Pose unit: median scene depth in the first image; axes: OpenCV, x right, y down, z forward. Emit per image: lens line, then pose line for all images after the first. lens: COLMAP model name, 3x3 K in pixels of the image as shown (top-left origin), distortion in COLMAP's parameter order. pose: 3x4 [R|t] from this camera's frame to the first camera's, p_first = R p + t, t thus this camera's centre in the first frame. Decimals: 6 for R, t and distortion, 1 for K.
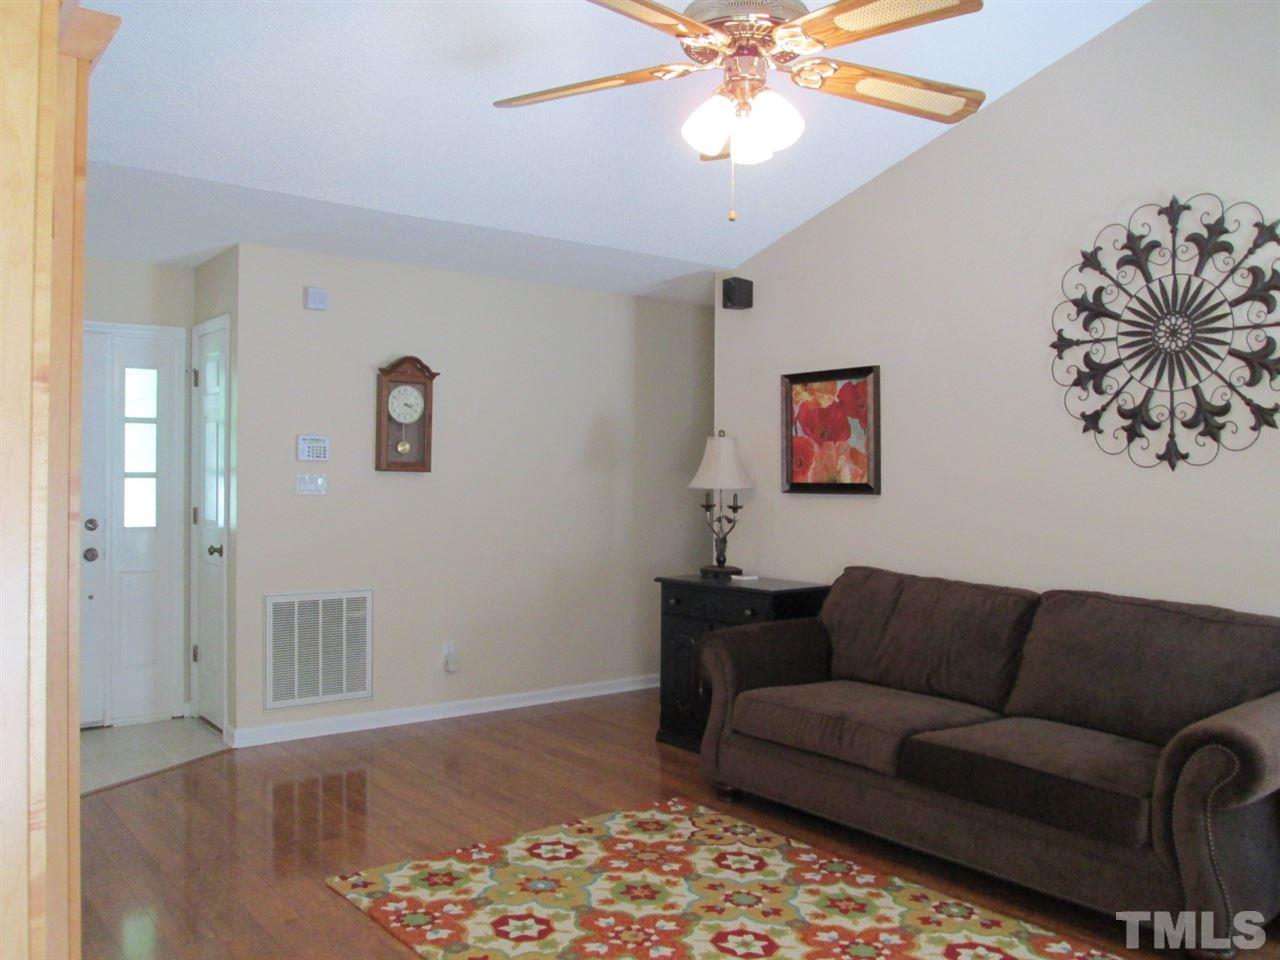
lens RADIAL K [[1064.6, 0, 644.4], [0, 1064.6, 484.7], [0, 0, 1]] dist [-0.043902, 0.013212]
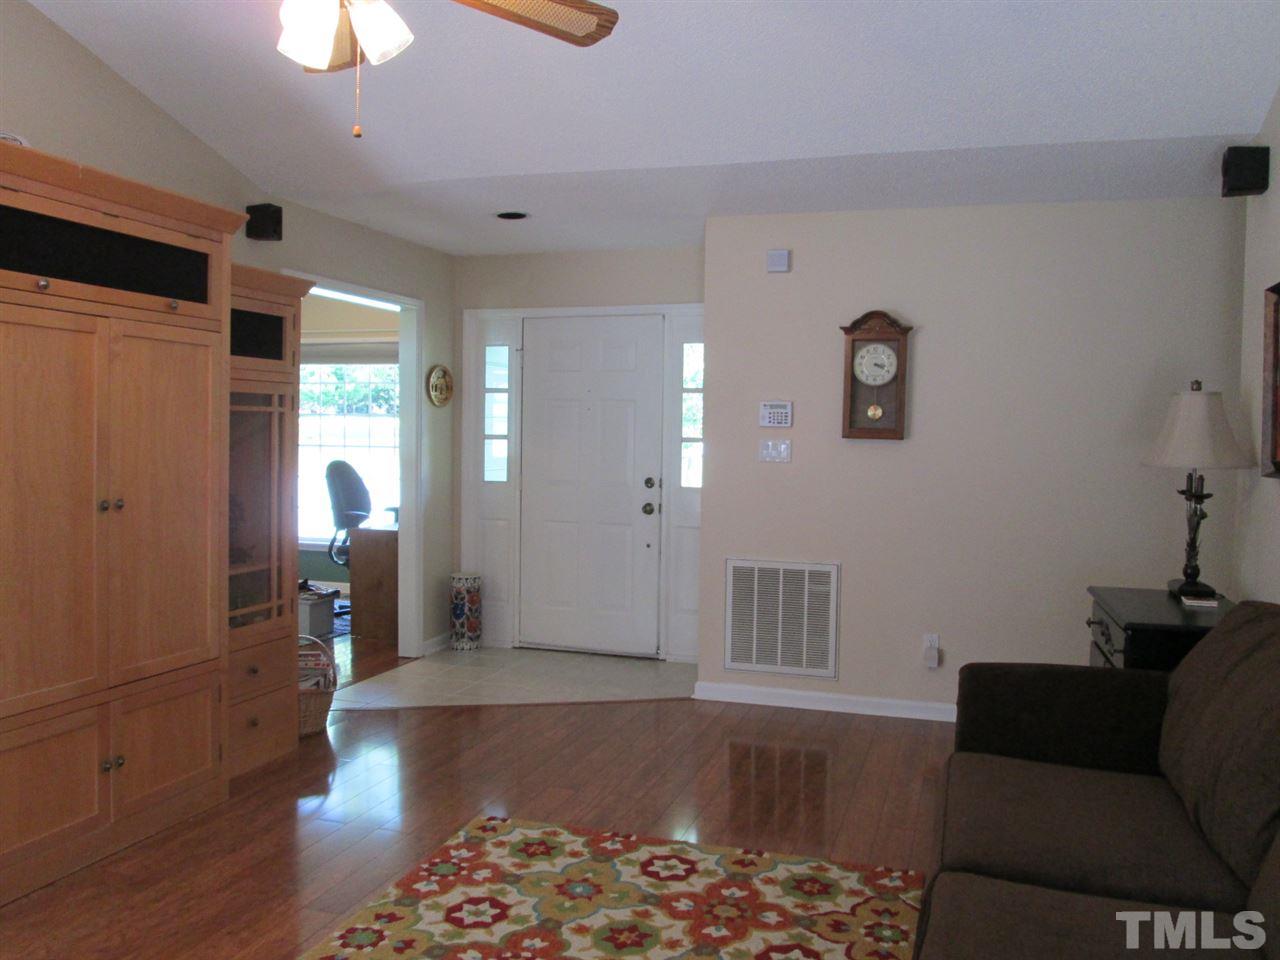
lens RADIAL K [[1064.6, 0, 640.5], [0, 1064.6, 471.5], [0, 0, 1]] dist [-0.043902, 0.013212]
pose [[0.571326, 0.032427, -0.820083, 0.602405], [-0.021585, 0.999467, 0.024483, -0.003508], [0.820440, 0.003714, 0.571721, 0.471662]]
